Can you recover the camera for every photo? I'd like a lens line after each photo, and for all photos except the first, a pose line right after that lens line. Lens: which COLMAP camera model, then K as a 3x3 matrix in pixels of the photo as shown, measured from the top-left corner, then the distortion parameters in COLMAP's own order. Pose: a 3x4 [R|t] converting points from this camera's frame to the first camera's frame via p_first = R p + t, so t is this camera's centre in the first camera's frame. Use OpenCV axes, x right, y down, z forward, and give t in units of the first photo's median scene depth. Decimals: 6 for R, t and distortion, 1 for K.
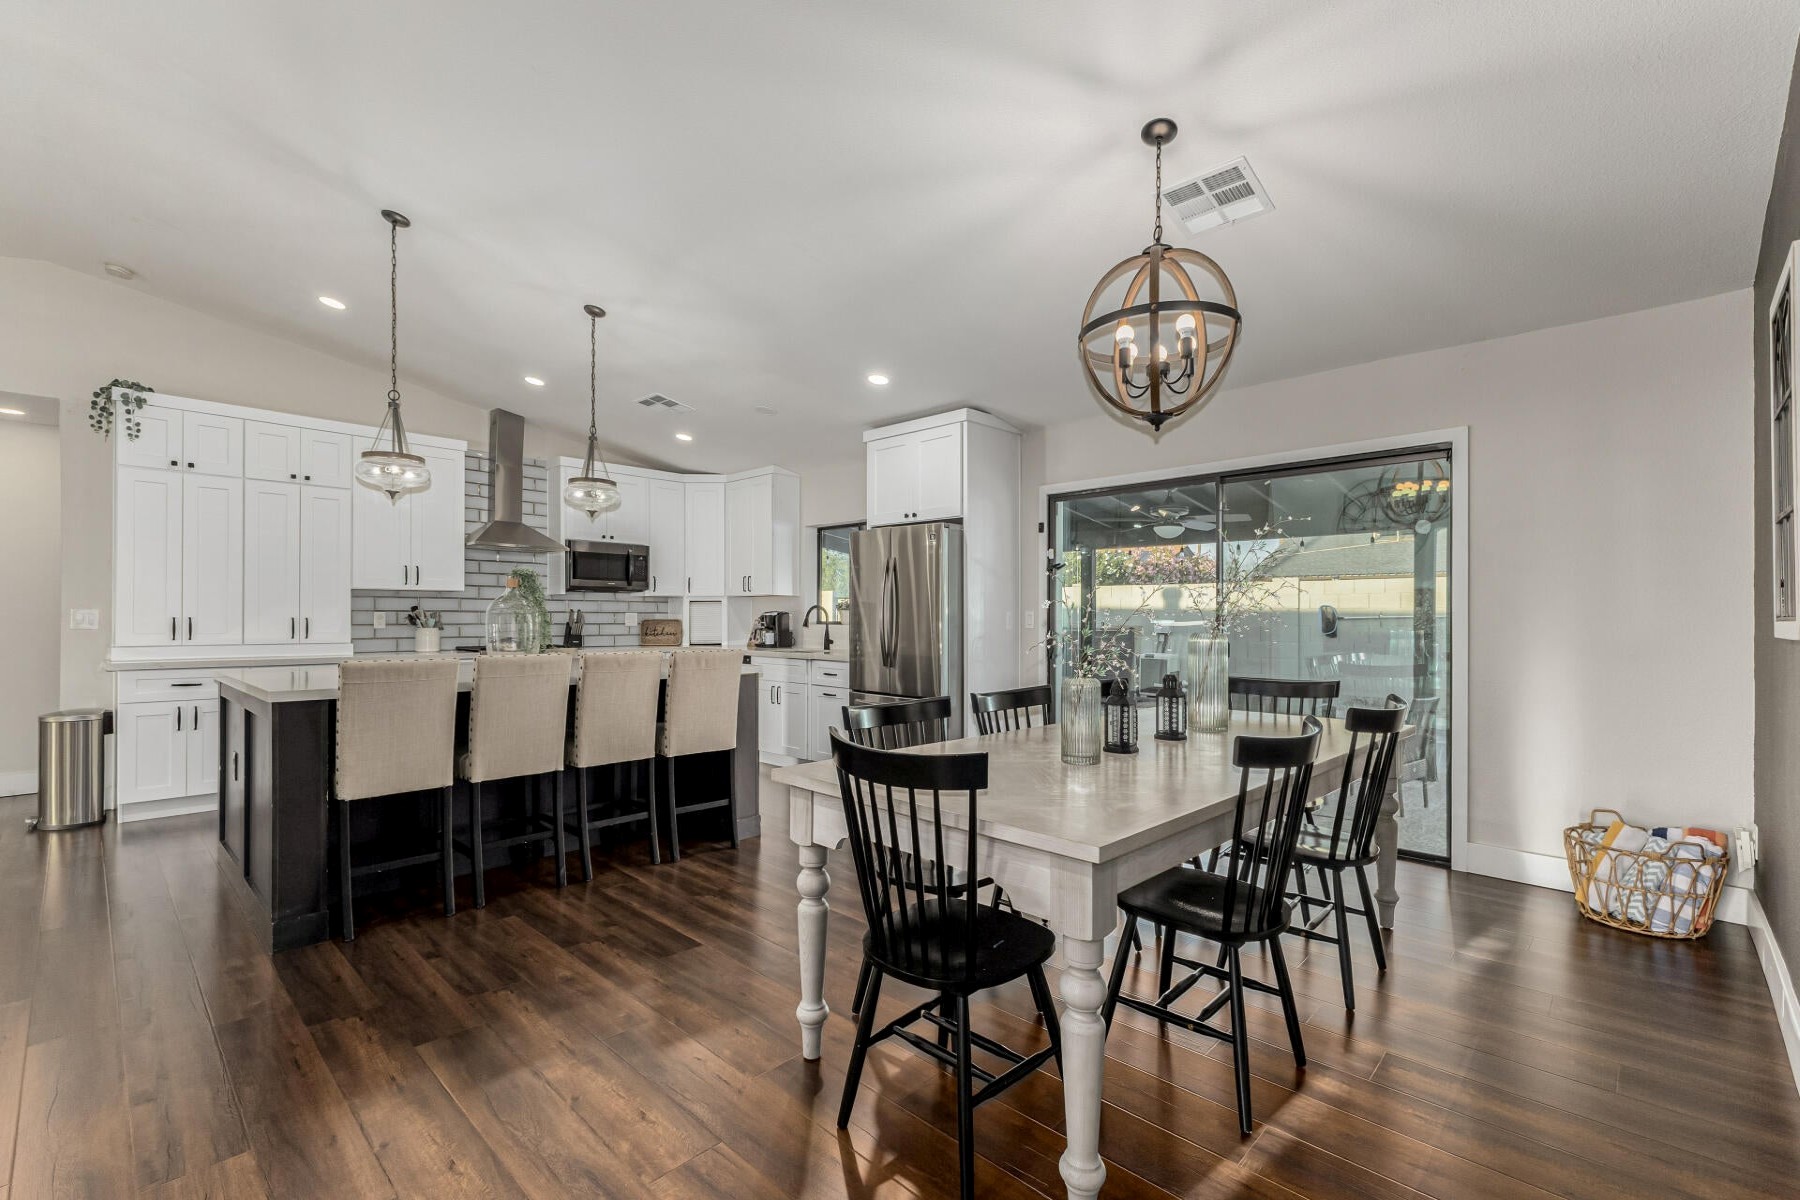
lens RADIAL K [[786.1, 0, 914.9], [0, 786.1, 615.5], [0, 0, 1]] dist [0.010449, 0.000218]
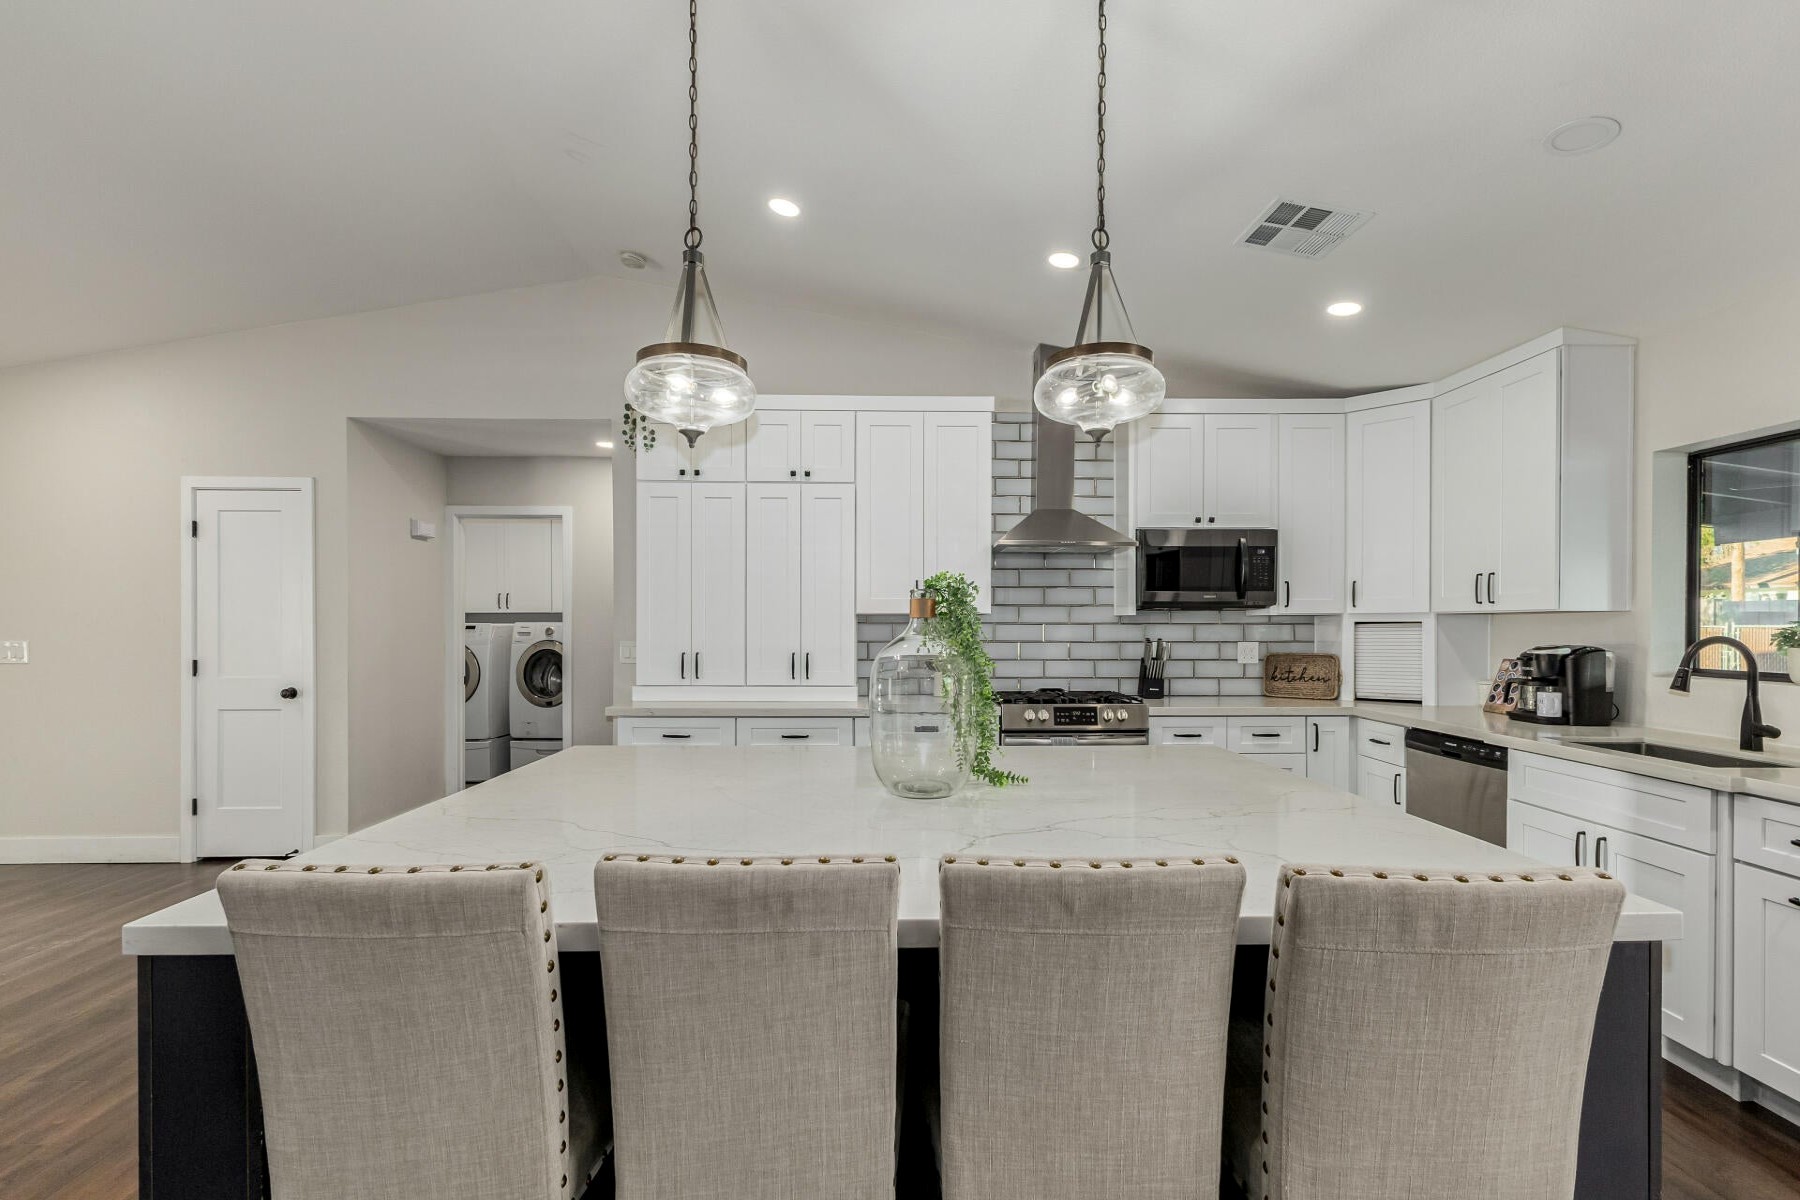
lens RADIAL K [[786.1, 0, 882.9], [0, 786.1, 629.4], [0, 0, 1]] dist [0.010449, 0.000218]
pose [[0.685335, 0.002753, -0.728223, -0.131641], [0.001907, 0.999983, 0.005575, -0.021357], [0.728225, -0.005210, 0.685318, 0.453555]]
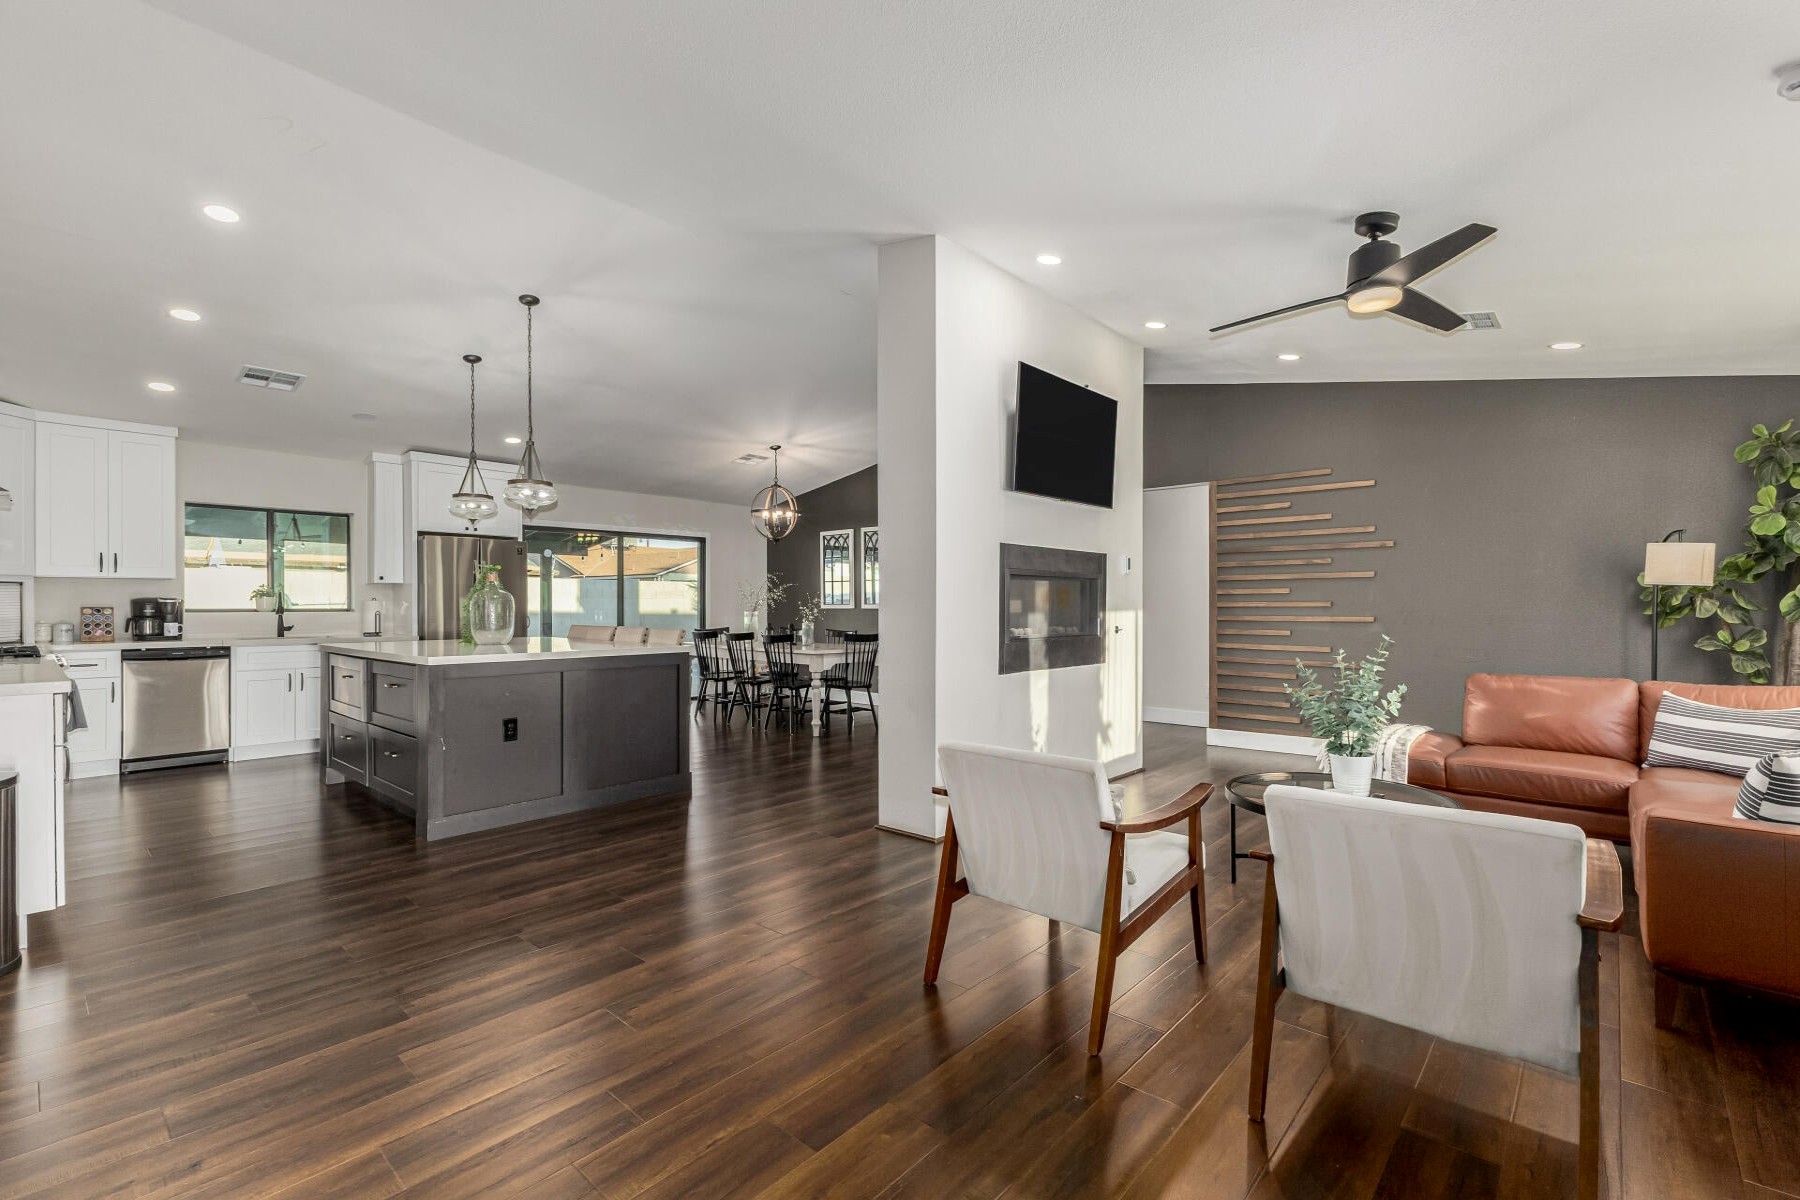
lens RADIAL K [[786.1, 0, 896.7], [0, 786.1, 602.9], [0, 0, 1]] dist [0.010449, 0.000218]
pose [[0.005612, 0.000852, 0.999984, -1.222547], [-0.003273, 0.999994, -0.000834, -0.001470], [-0.999979, -0.003268, 0.005615, 0.229331]]
